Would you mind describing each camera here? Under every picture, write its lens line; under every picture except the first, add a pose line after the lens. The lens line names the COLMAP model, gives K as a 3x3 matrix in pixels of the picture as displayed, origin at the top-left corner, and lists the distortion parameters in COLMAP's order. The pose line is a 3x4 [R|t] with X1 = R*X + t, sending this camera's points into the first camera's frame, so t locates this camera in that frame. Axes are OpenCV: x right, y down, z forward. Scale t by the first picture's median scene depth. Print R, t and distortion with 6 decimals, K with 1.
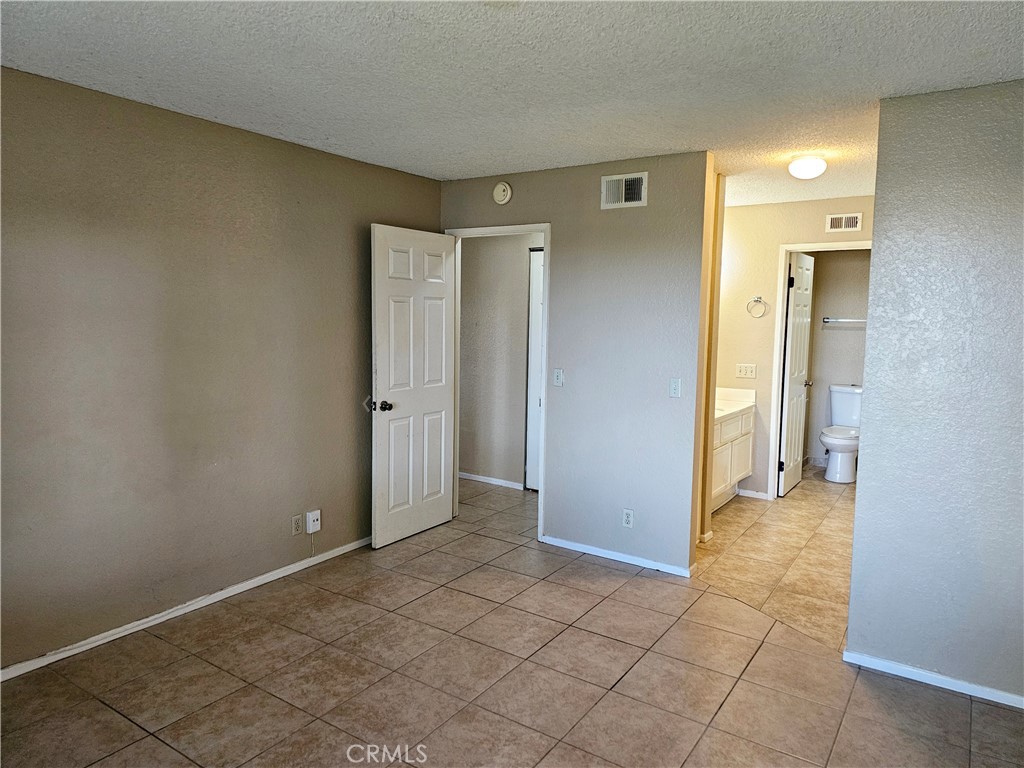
lens RADIAL K [[680.1, 0, 508.7], [0, 680.1, 375.8], [0, 0, 1]] dist [0.060529, -0.052352]
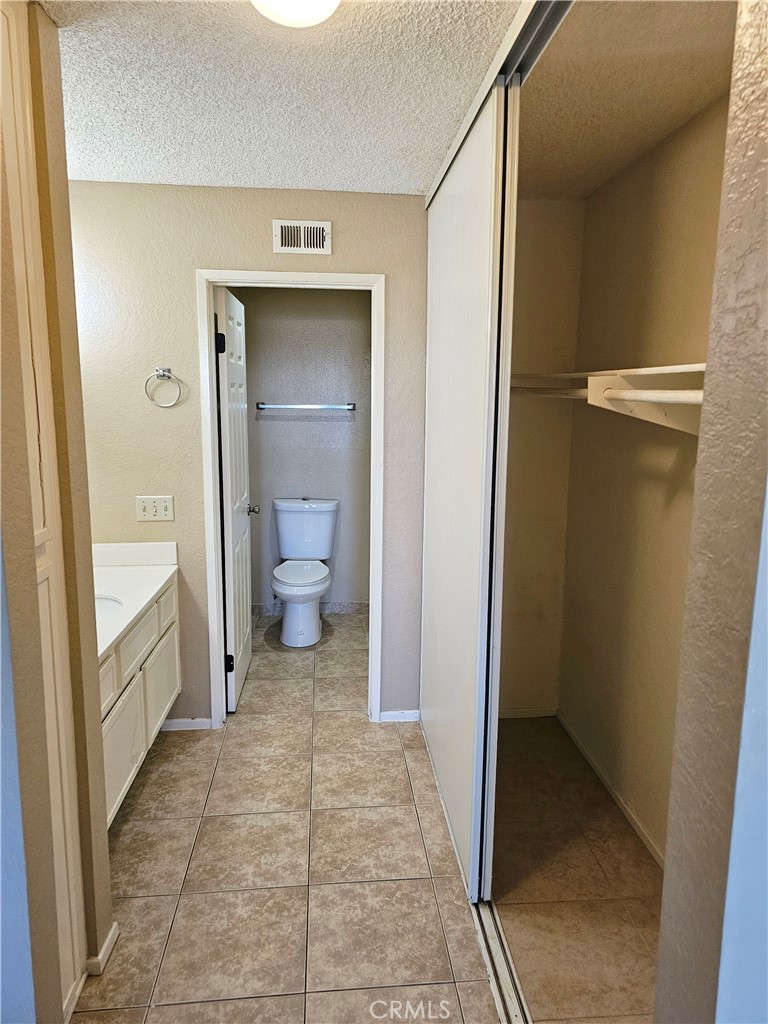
lens RADIAL K [[683.8, 0, 394.7], [0, 683.8, 501.9], [0, 0, 1]] dist [0.099476, -0.103445]
pose [[0.771503, -0.106200, 0.627299, 0.192229], [0.060753, 0.993762, 0.093521, -0.064356], [-0.633318, -0.034041, 0.773143, 0.584975]]
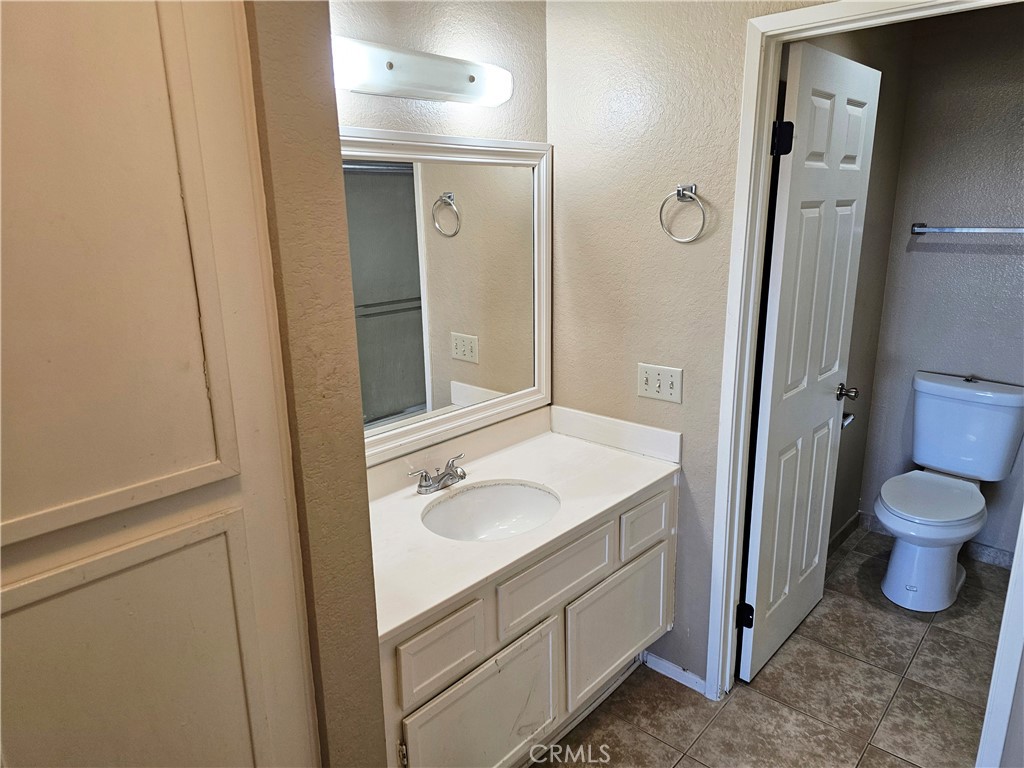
lens RADIAL K [[693.8, 0, 513.7], [0, 693.8, 378.4], [0, 0, 1]] dist [0.064057, -0.046625]
pose [[0.990651, 0.008655, -0.136145, 0.401644], [0.012398, 0.988144, 0.153029, -0.089405], [0.135855, -0.153286, 0.978799, 0.759344]]
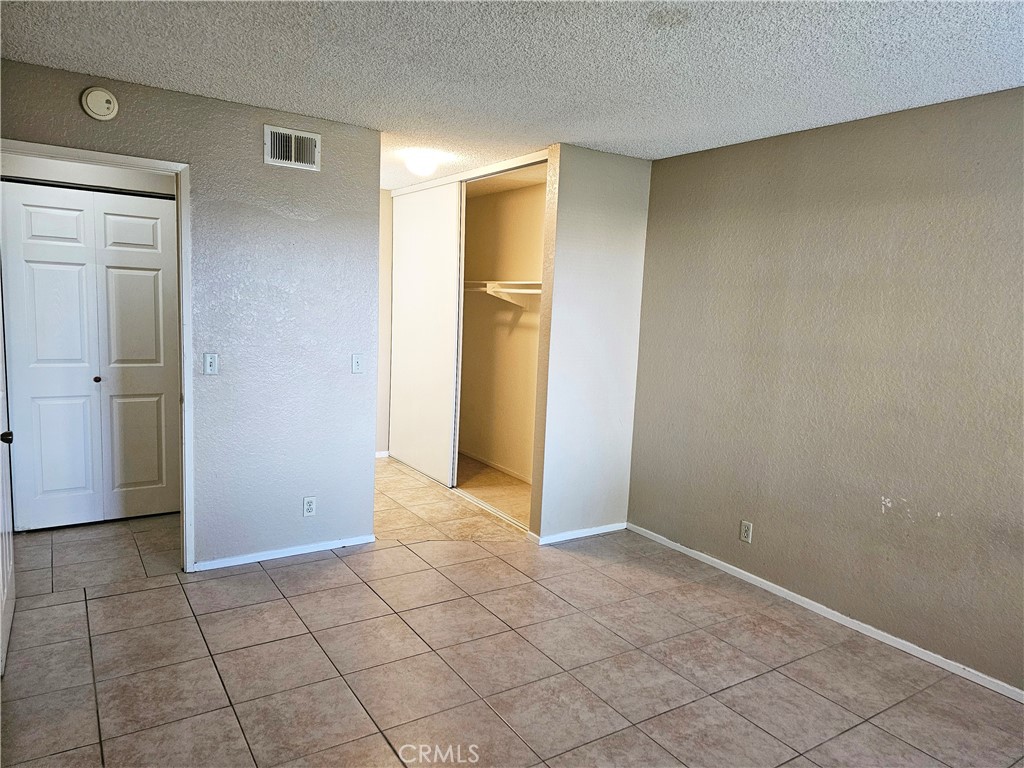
lens RADIAL K [[683.8, 0, 511.2], [0, 683.8, 388.9], [0, 0, 1]] dist [0.099476, -0.103445]
pose [[0.391632, -0.116445, 0.912724, -0.525290], [0.048564, 0.993193, 0.105873, -0.036338], [-0.918840, 0.002862, 0.394621, 0.340038]]
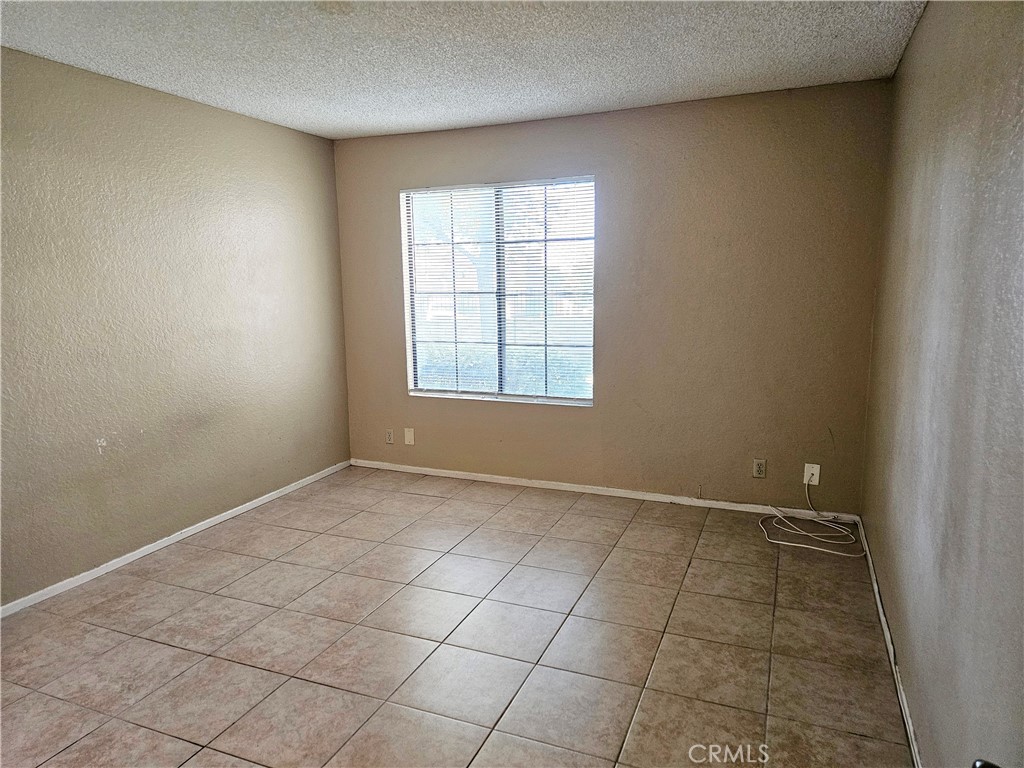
lens RADIAL K [[683.8, 0, 511.2], [0, 683.8, 388.9], [0, 0, 1]] dist [0.099476, -0.103445]
pose [[-0.979511, 0.029114, -0.199277, -0.028218], [-0.022819, 0.967079, 0.253452, -0.086027], [0.200095, 0.252806, -0.946600, 1.056713]]
